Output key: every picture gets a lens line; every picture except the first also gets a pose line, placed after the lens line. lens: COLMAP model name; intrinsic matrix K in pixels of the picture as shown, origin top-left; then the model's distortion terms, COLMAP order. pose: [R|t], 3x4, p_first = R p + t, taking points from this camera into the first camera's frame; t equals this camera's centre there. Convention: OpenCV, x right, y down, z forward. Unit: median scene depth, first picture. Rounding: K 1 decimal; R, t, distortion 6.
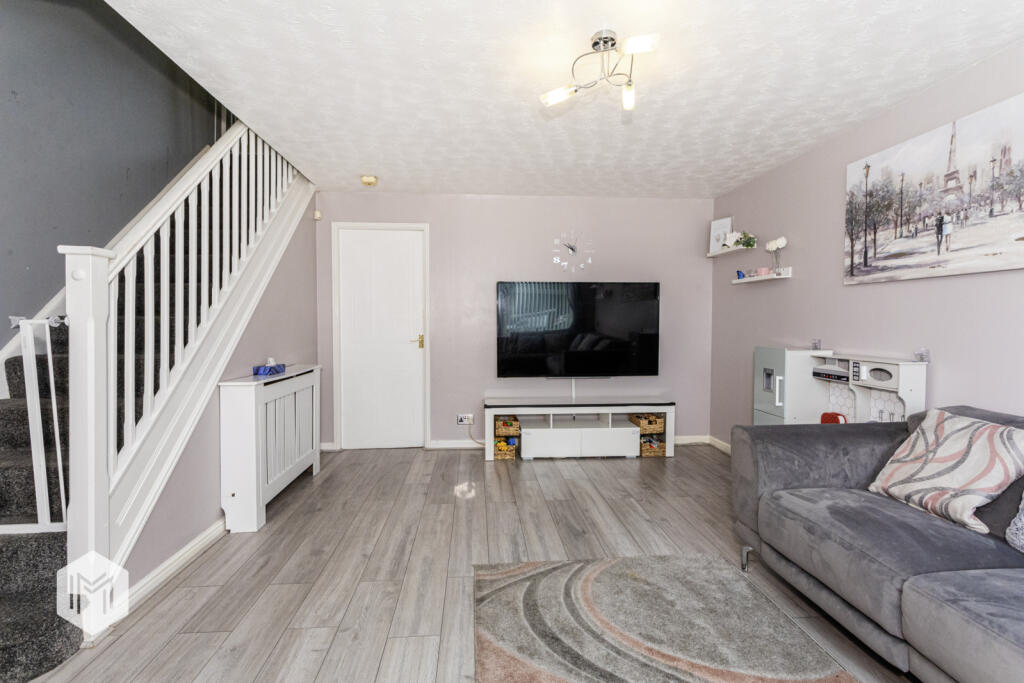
lens RADIAL K [[479.5, 0, 512.0], [0, 479.5, 341.5], [0, 0, 1]] dist [-0.004000, -0.000397]
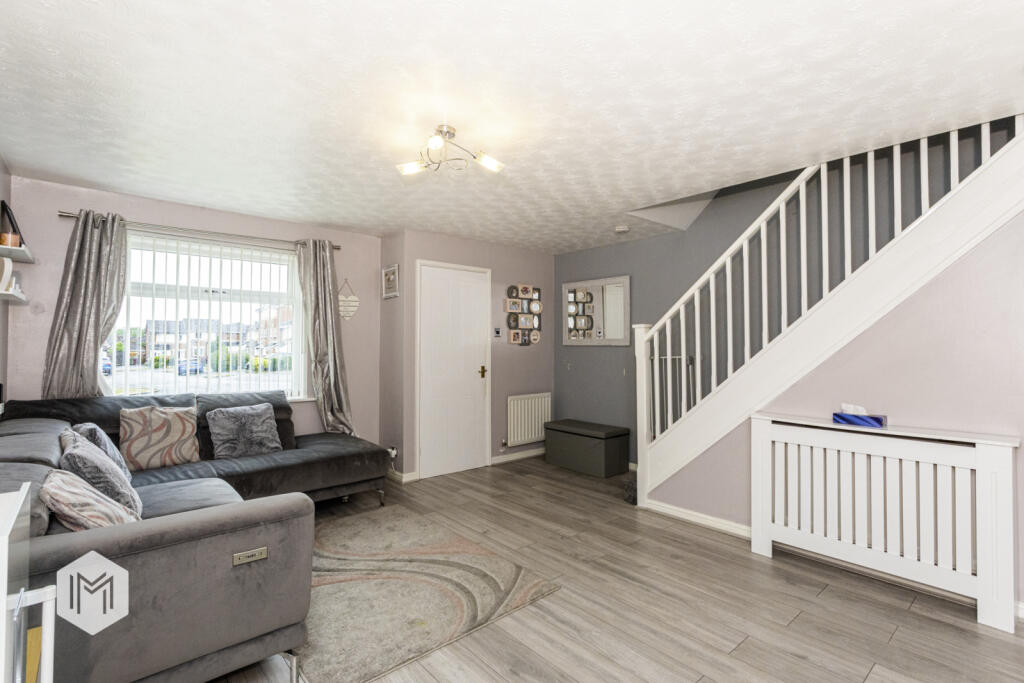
lens RADIAL K [[479.5, 0, 512.0], [0, 479.5, 341.5], [0, 0, 1]] dist [-0.004000, -0.000397]
pose [[-0.802289, -0.008292, -0.596878, 0.683269], [-0.023840, 0.999551, 0.018158, -0.109467], [0.596459, 0.028798, -0.802126, 1.848084]]
